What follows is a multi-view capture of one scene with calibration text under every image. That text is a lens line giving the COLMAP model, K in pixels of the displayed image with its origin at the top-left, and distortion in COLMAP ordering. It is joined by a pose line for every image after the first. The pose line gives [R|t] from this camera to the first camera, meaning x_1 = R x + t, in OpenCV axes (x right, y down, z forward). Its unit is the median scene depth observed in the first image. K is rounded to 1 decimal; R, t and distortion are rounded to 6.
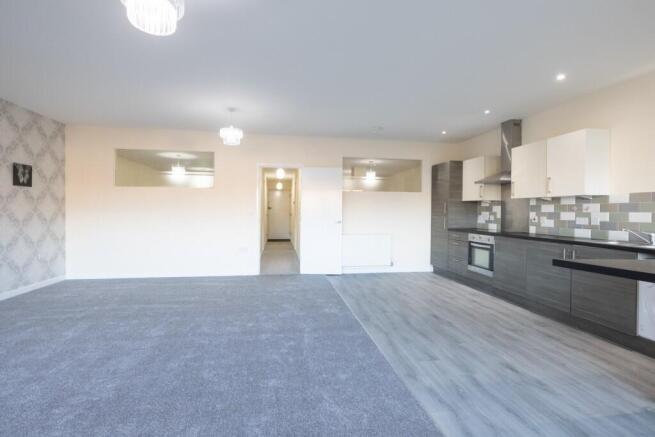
lens RADIAL K [[309.6, 0, 332.8], [0, 309.6, 216.3], [0, 0, 1]] dist [-0.003921, 0.000486]
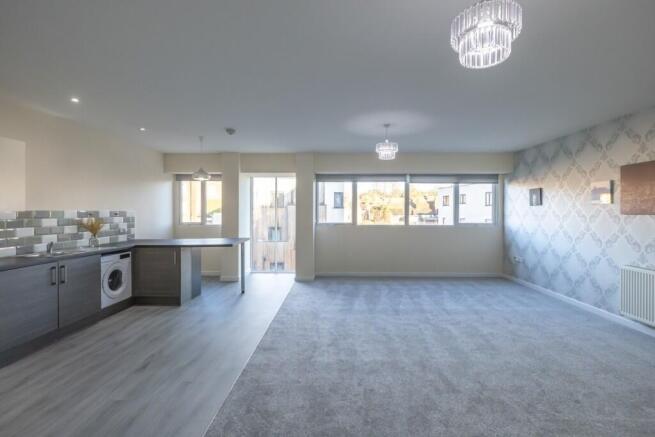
lens RADIAL K [[313.0, 0, 328.1], [0, 313.0, 212.8], [0, 0, 1]] dist [0.000384, 0.000316]
pose [[-0.981810, -0.012116, 0.189478, -0.241191], [-0.008706, 0.999785, 0.018820, -0.076623], [-0.189665, 0.016828, -0.981705, 1.476773]]
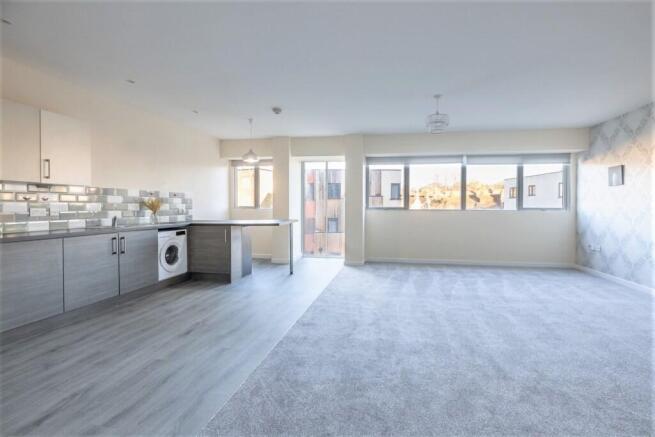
lens RADIAL K [[311.9, 0, 341.8], [0, 311.9, 210.1], [0, 0, 1]] dist [-0.002007, 0.000196]
pose [[-0.944516, -0.017452, 0.328003, -0.275794], [-0.008349, 0.999540, 0.029142, -0.022004], [-0.328361, 0.024786, -0.944227, 1.428764]]
